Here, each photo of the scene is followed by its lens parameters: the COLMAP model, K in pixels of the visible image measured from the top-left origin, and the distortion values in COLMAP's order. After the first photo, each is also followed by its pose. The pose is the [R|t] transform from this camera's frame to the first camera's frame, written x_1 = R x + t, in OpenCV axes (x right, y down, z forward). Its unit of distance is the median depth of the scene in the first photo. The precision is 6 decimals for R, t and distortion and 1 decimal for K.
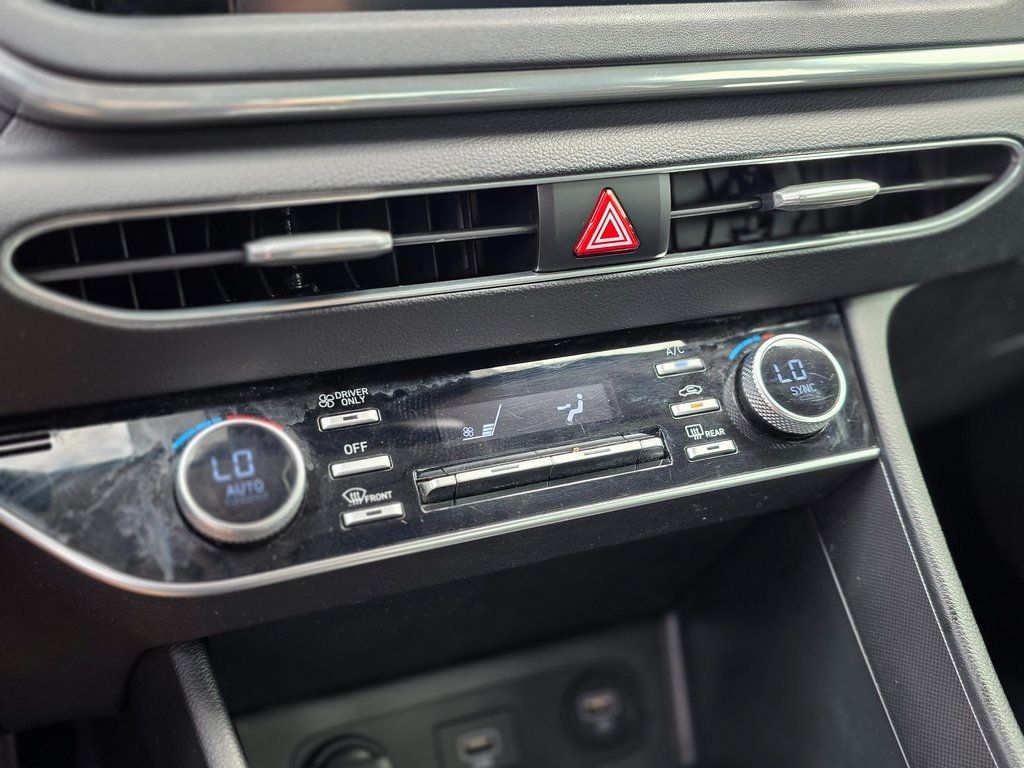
lens RADIAL K [[1027.1, 0, 509.0], [0, 1027.1, 382.8], [0, 0, 1]] dist [0.035568, 0.000000]
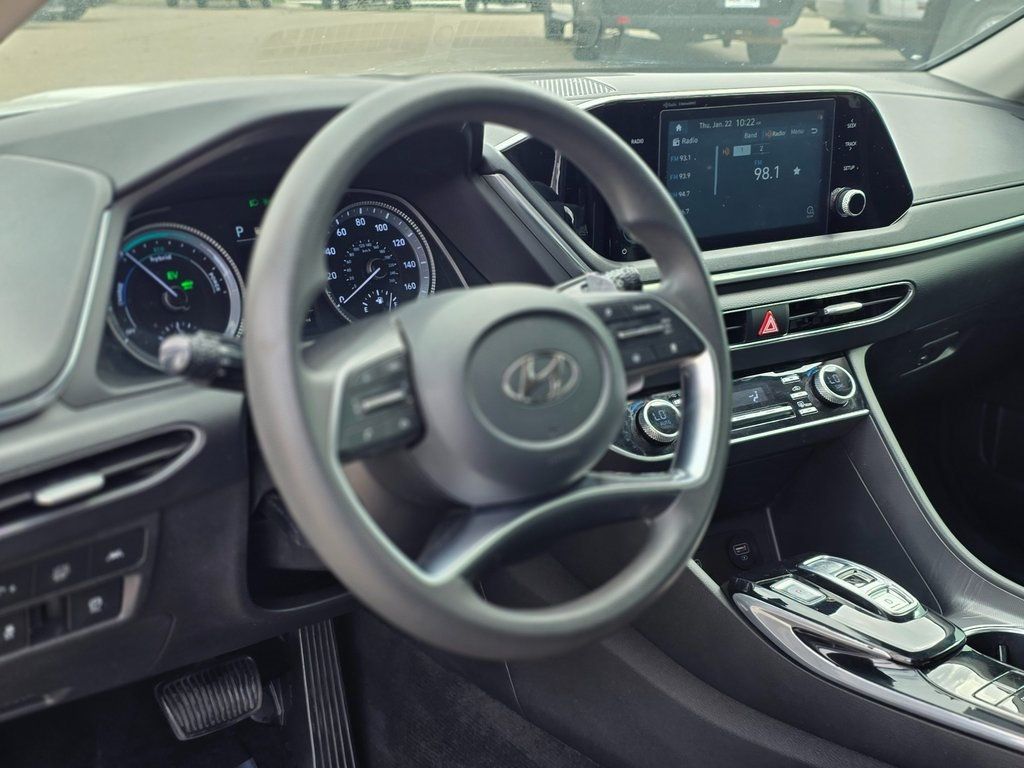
lens RADIAL K [[1353.9, 0, 513.1], [0, 1353.9, 387.5], [0, 0, 1]] dist [0.089055, 0.000000]
pose [[0.980675, -0.043376, 0.190773, -1.136596], [0.059617, 0.994992, -0.080231, 0.231213], [-0.186337, 0.090054, 0.978350, -2.108757]]
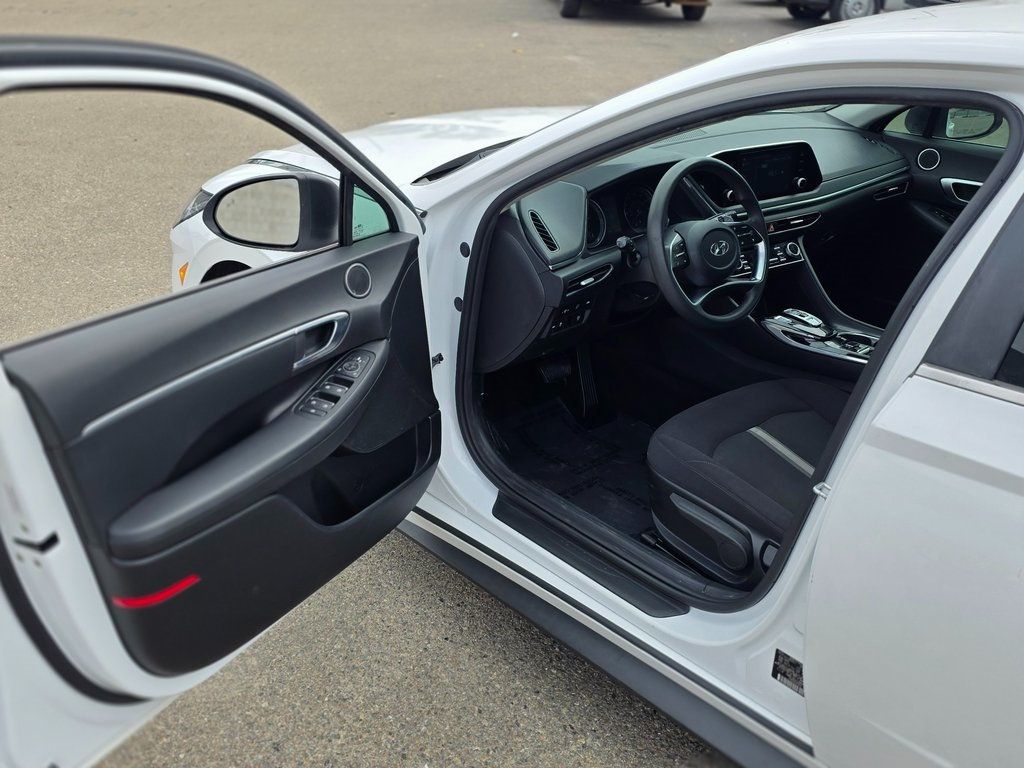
lens RADIAL K [[1027.1, 0, 509.2], [0, 1027.1, 384.0], [0, 0, 1]] dist [0.035568, 0.000000]
pose [[0.975635, -0.072888, 0.206941, -3.101045], [0.064677, 0.996837, 0.046178, 0.458787], [-0.209652, -0.031668, 0.977263, -5.418374]]
